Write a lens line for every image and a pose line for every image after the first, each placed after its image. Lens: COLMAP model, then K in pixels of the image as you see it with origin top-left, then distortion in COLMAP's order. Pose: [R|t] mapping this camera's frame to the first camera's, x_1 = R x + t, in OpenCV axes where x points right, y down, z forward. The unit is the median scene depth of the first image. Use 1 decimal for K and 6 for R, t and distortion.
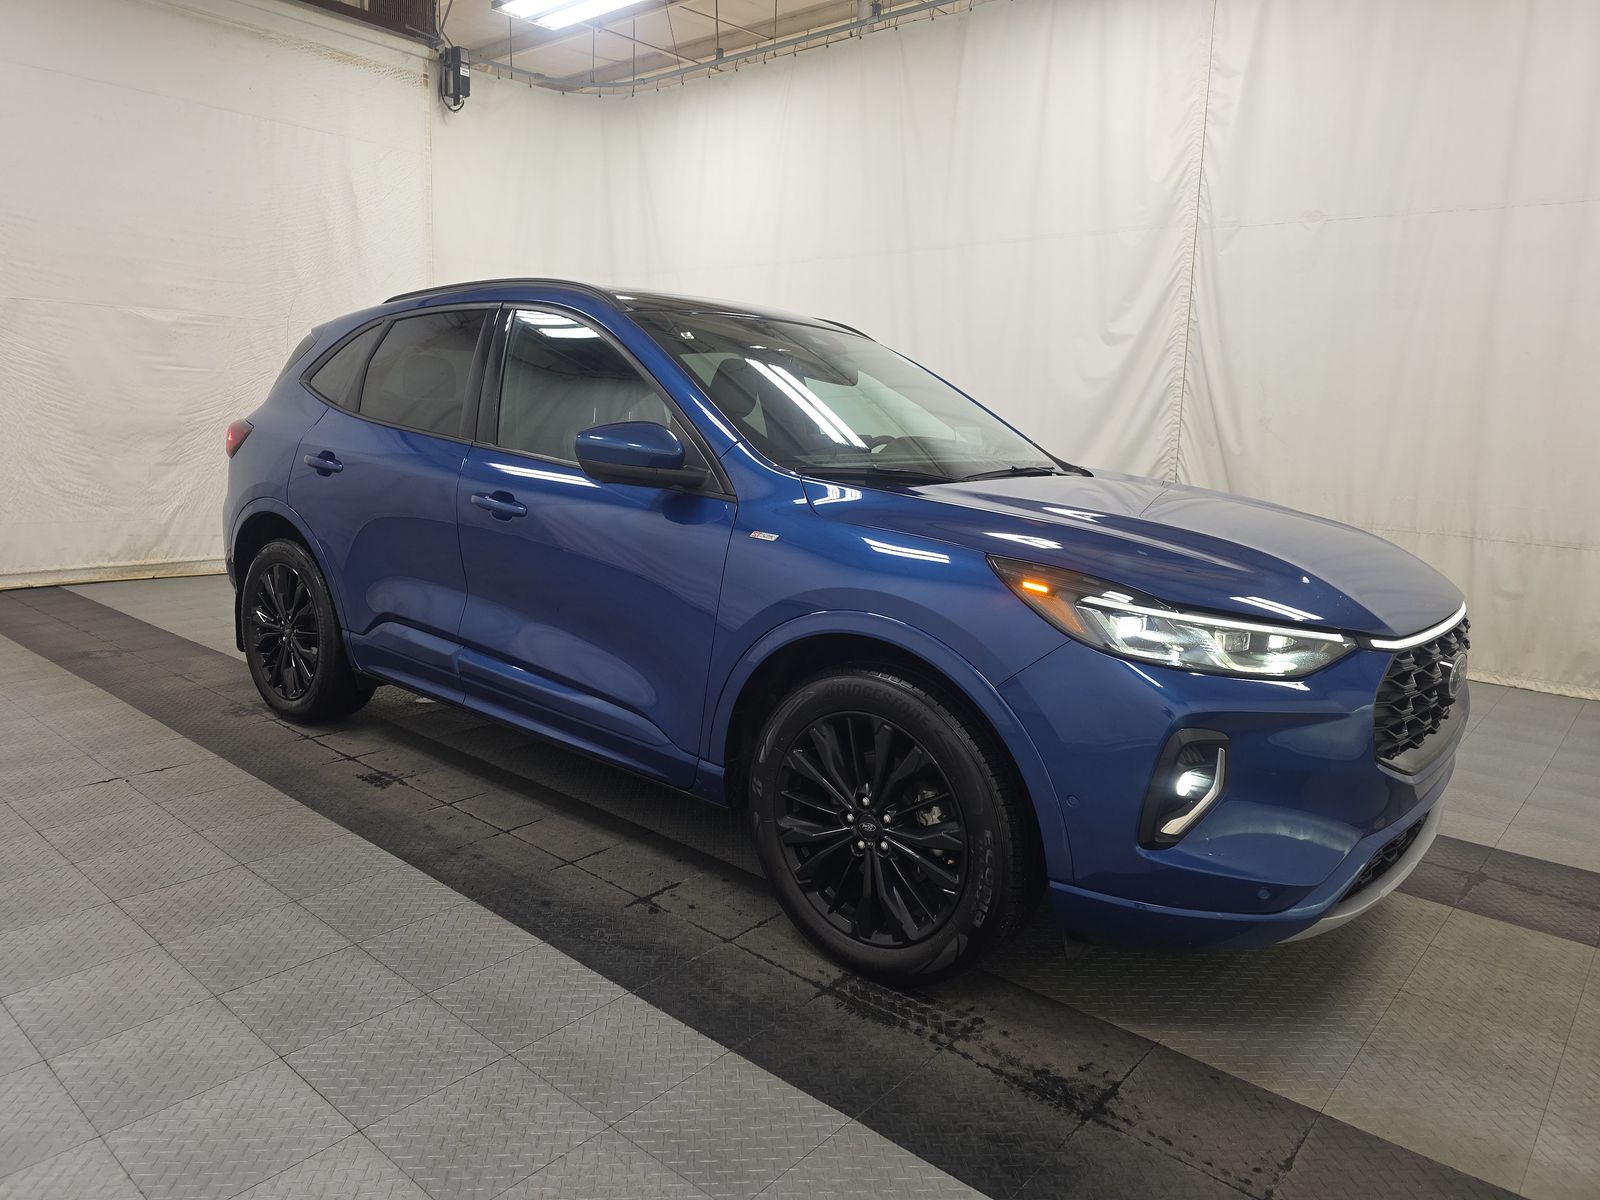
lens RADIAL K [[1074.3, 0, 792.7], [0, 1074.3, 610.9], [0, 0, 1]] dist [0.035614, -0.014597]
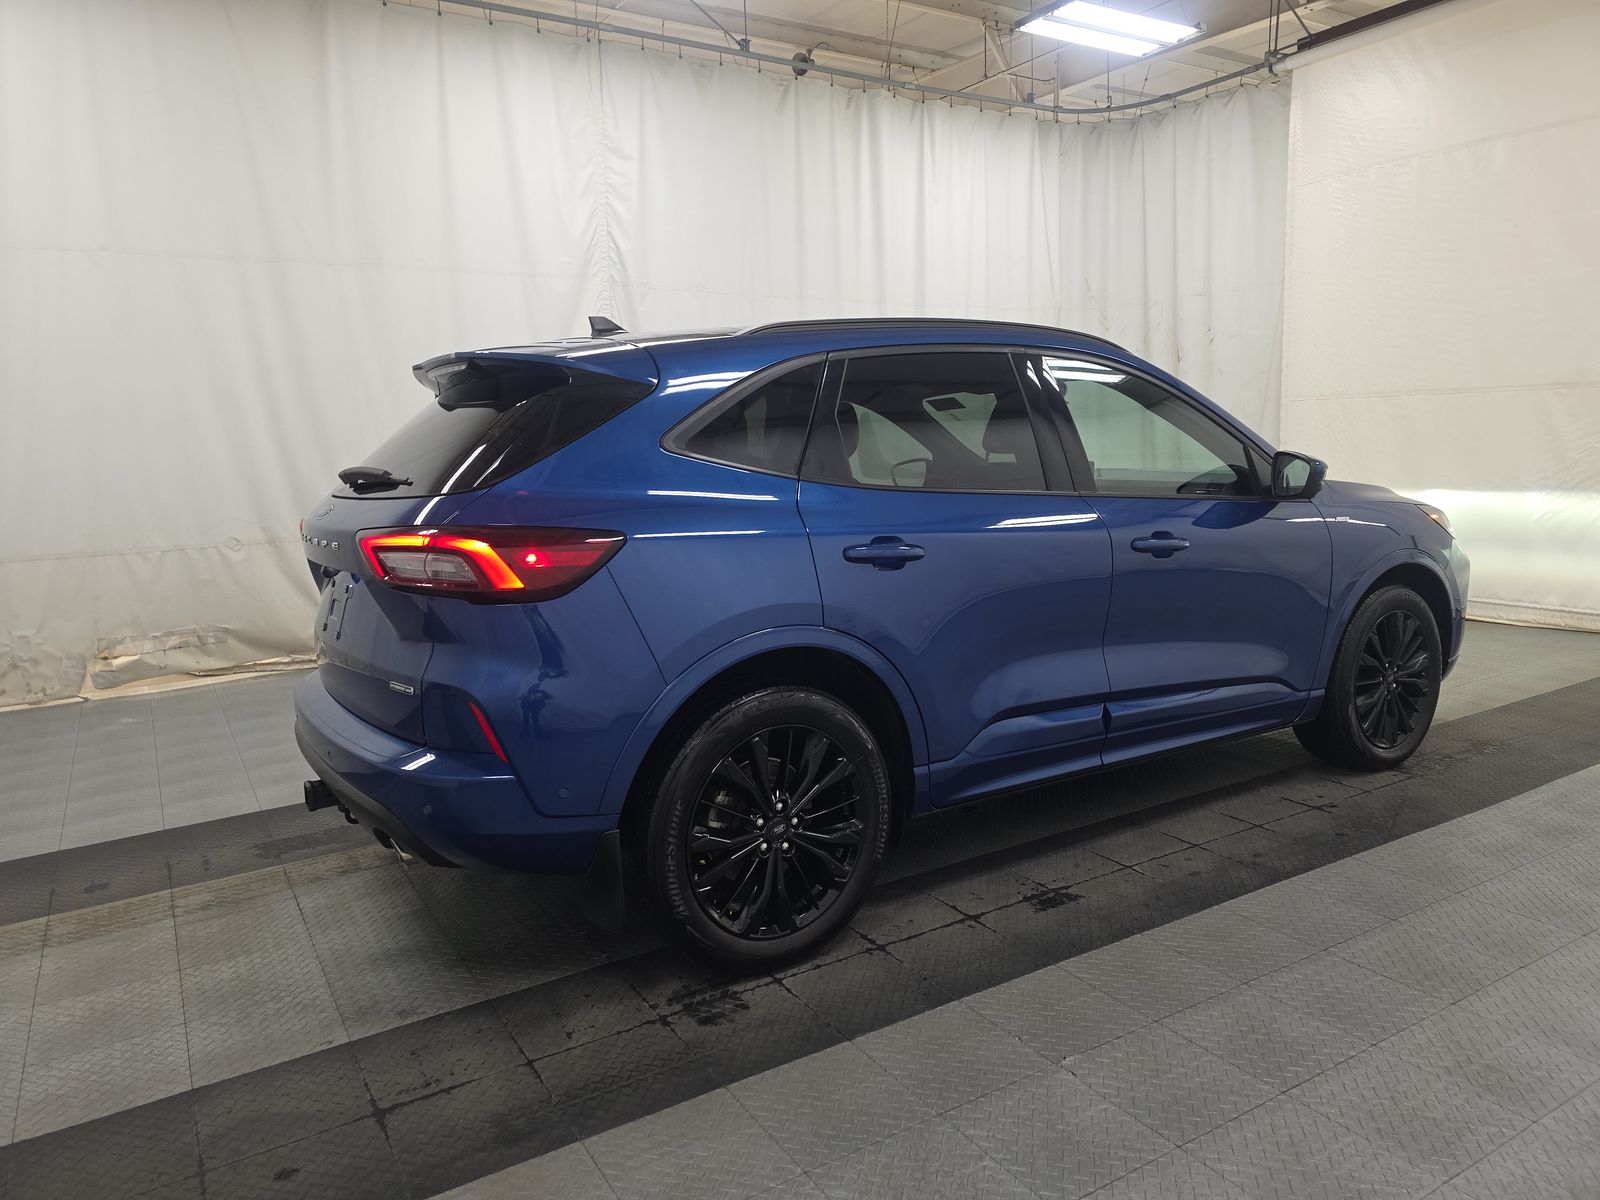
lens RADIAL K [[1074.3, 0, 768.8], [0, 1074.3, 607.1], [0, 0, 1]] dist [0.035614, -0.014597]
pose [[0.299782, -0.186854, 0.935530, -1.179649], [0.212352, 0.969099, 0.125512, -0.216582], [-0.930074, 0.161035, 0.330197, 0.874387]]
